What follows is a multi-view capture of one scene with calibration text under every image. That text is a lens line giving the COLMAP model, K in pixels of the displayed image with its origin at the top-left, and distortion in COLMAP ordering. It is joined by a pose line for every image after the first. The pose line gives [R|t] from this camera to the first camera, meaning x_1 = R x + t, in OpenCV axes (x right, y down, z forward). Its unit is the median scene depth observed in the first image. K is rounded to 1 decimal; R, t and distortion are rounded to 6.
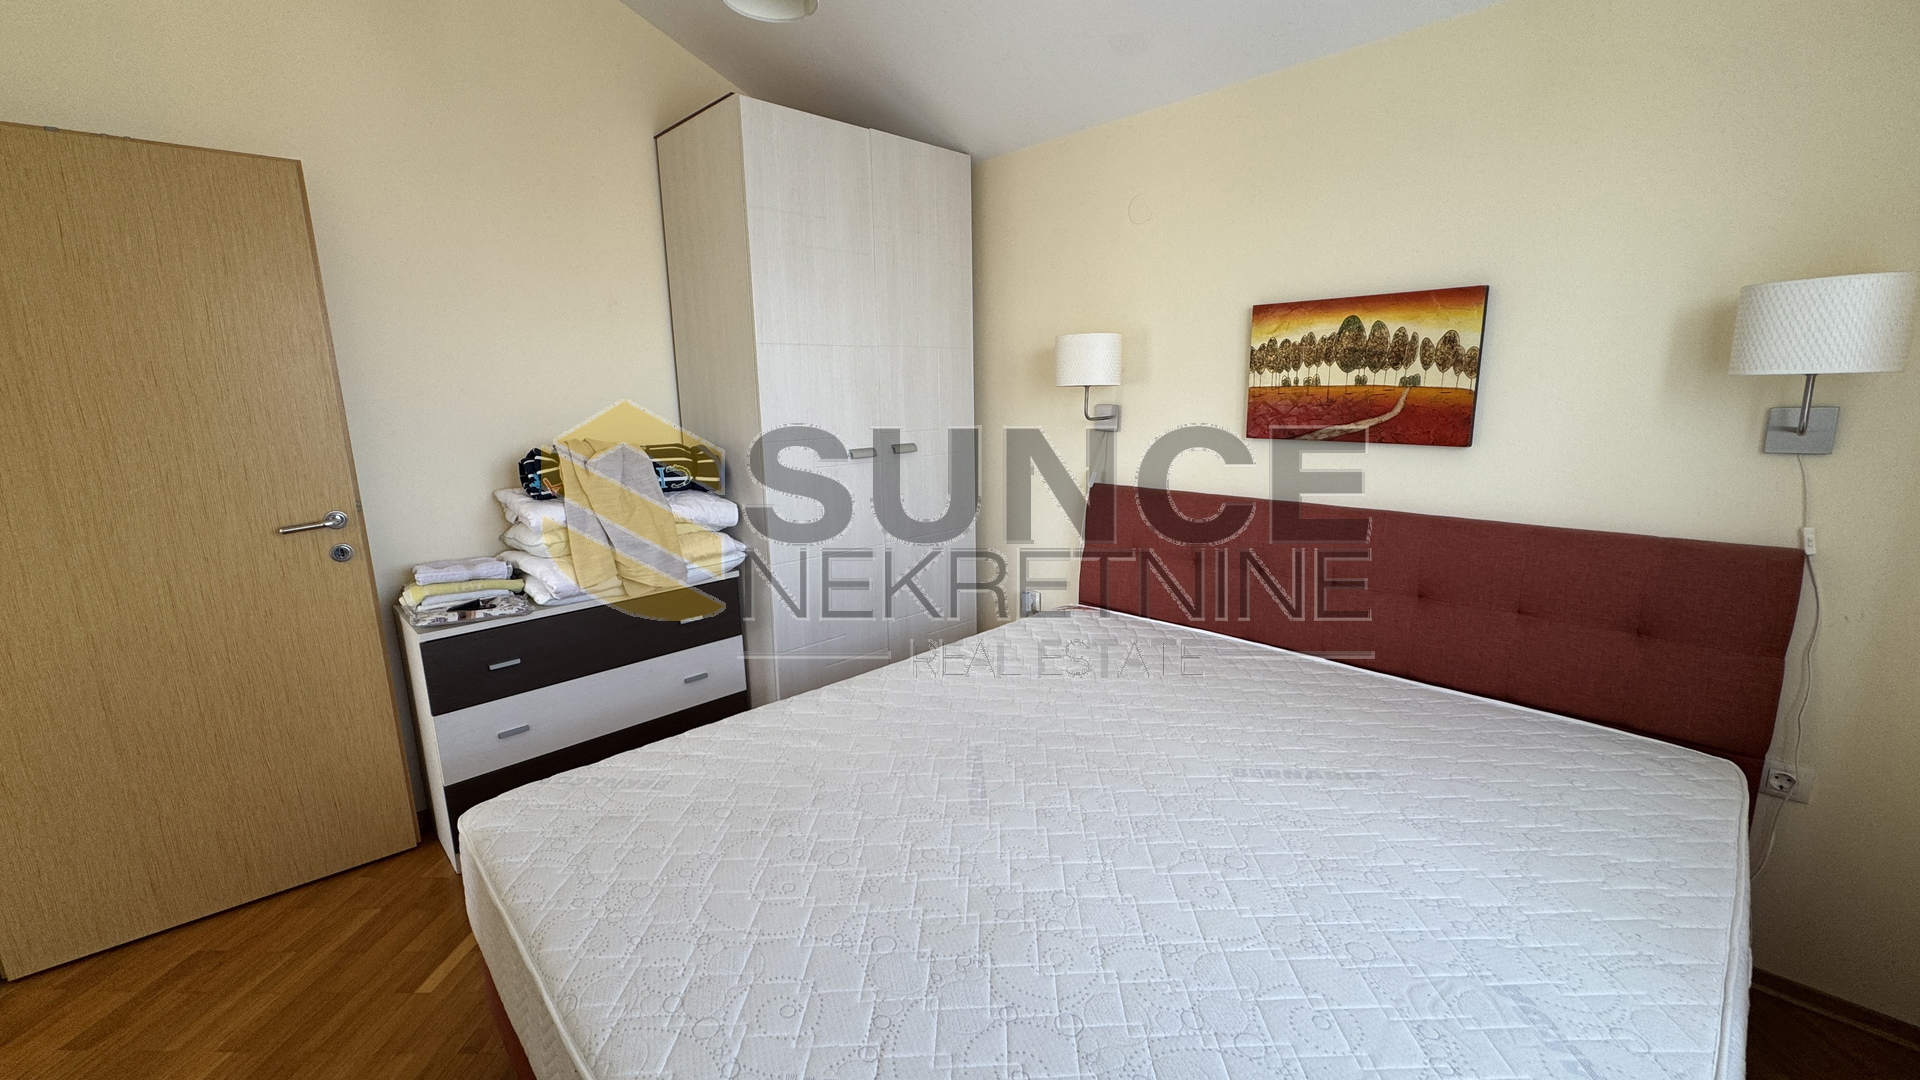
lens RADIAL K [[761.8, 0, 962.4], [0, 761.8, 539.7], [0, 0, 1]] dist [-0.003399, 0.001117]
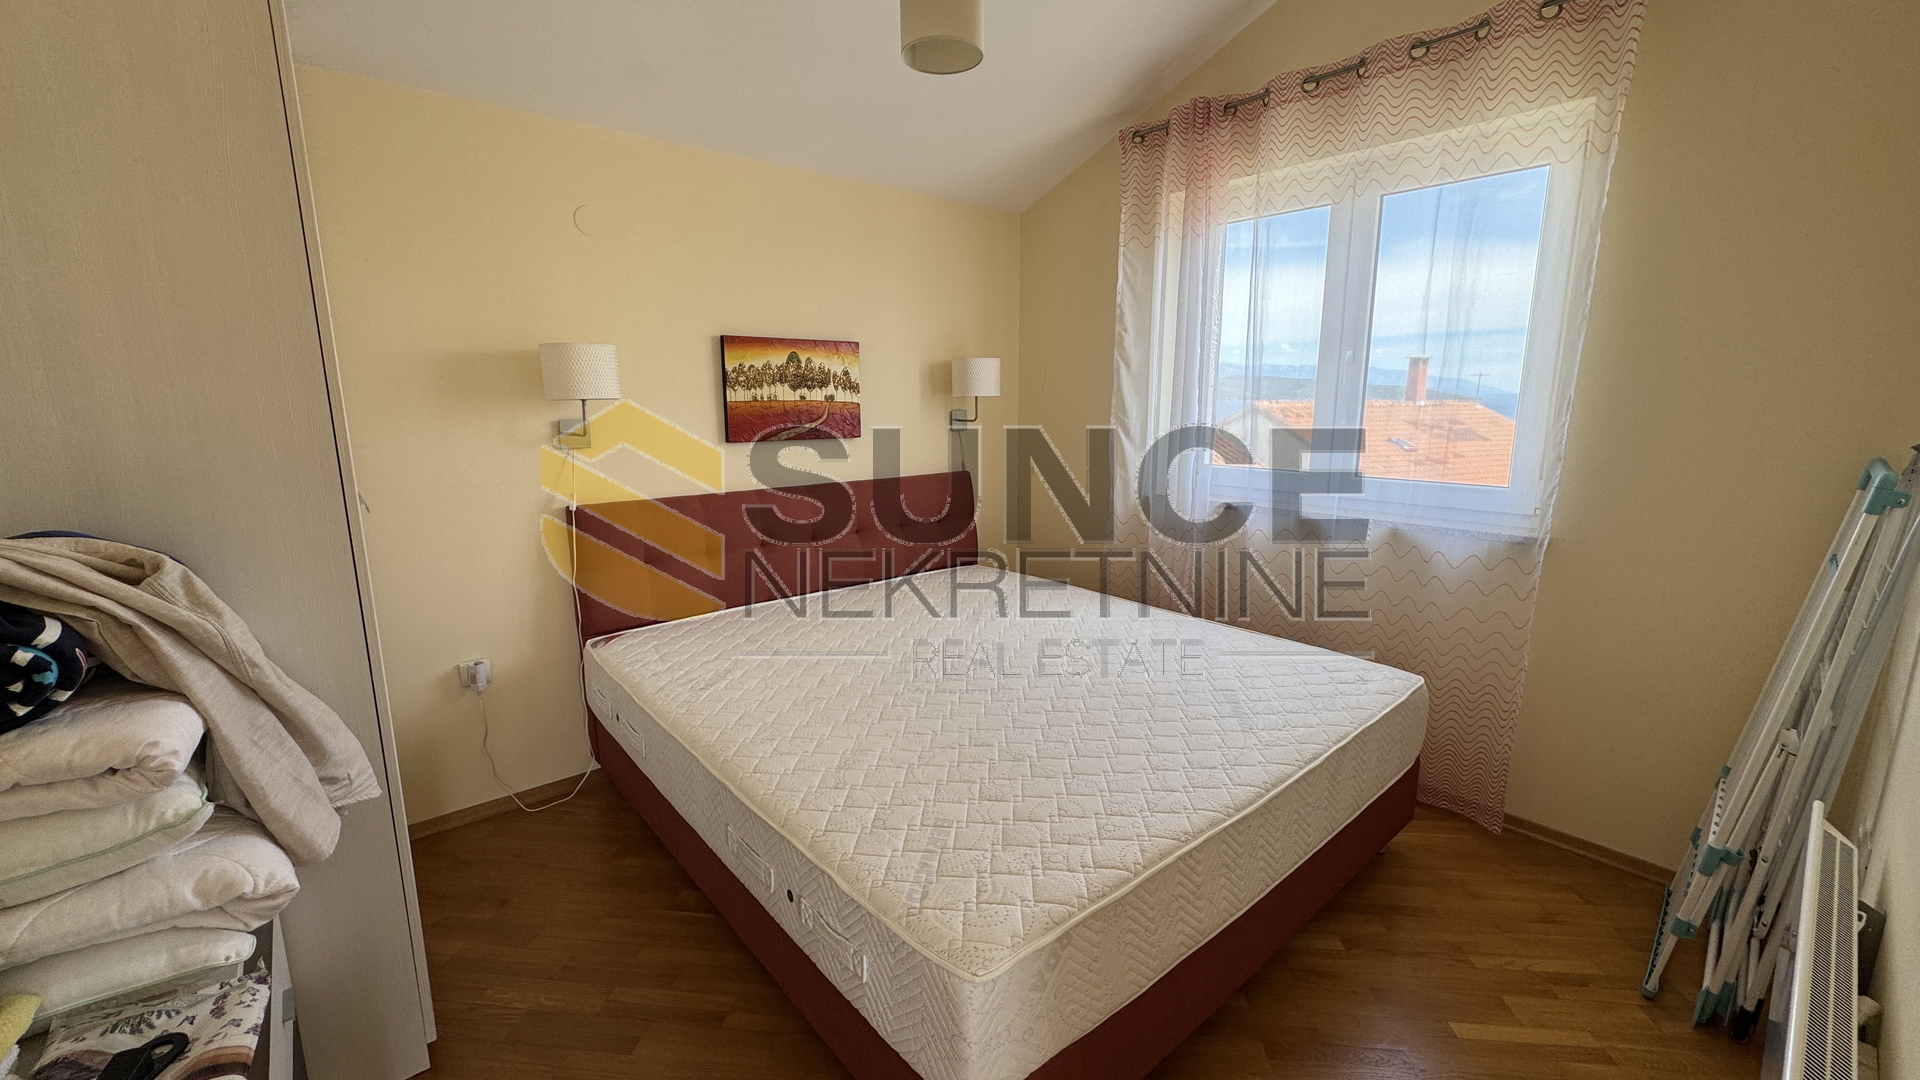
lens RADIAL K [[761.8, 0, 960.8], [0, 761.8, 534.6], [0, 0, 1]] dist [-0.003399, 0.001117]
pose [[0.075705, -0.166627, 0.983110, -0.918972], [0.197915, 0.968834, 0.148966, -0.111706], [-0.977291, 0.183294, 0.106323, 0.598406]]
